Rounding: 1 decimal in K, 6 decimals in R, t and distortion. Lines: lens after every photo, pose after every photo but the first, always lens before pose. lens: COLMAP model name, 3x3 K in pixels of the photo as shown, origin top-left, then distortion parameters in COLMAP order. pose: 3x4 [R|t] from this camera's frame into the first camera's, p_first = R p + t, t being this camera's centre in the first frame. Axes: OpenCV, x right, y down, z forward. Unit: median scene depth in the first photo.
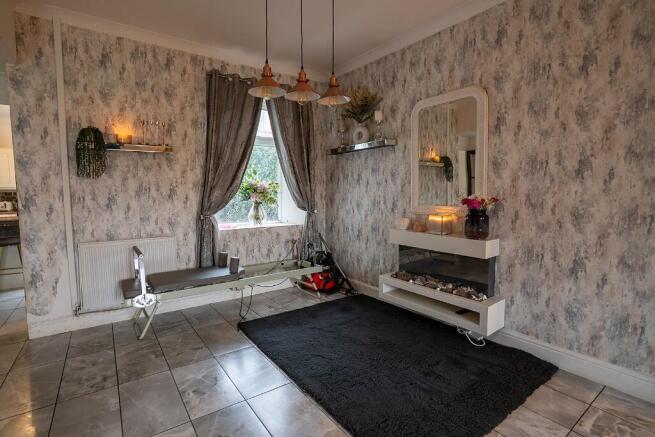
lens RADIAL K [[325.3, 0, 324.7], [0, 325.3, 217.7], [0, 0, 1]] dist [-0.070973, 0.036233]
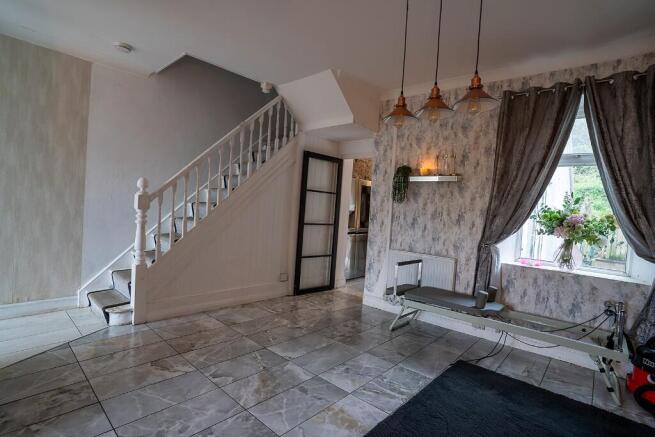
lens RADIAL K [[325.3, 0, 324.7], [0, 325.3, 217.7], [0, 0, 1]] dist [-0.070973, 0.036233]
pose [[0.218700, 0.049228, -0.974550, 0.472815], [-0.146153, 0.989113, 0.017165, -0.032442], [0.964785, 0.138680, 0.223514, 0.328765]]
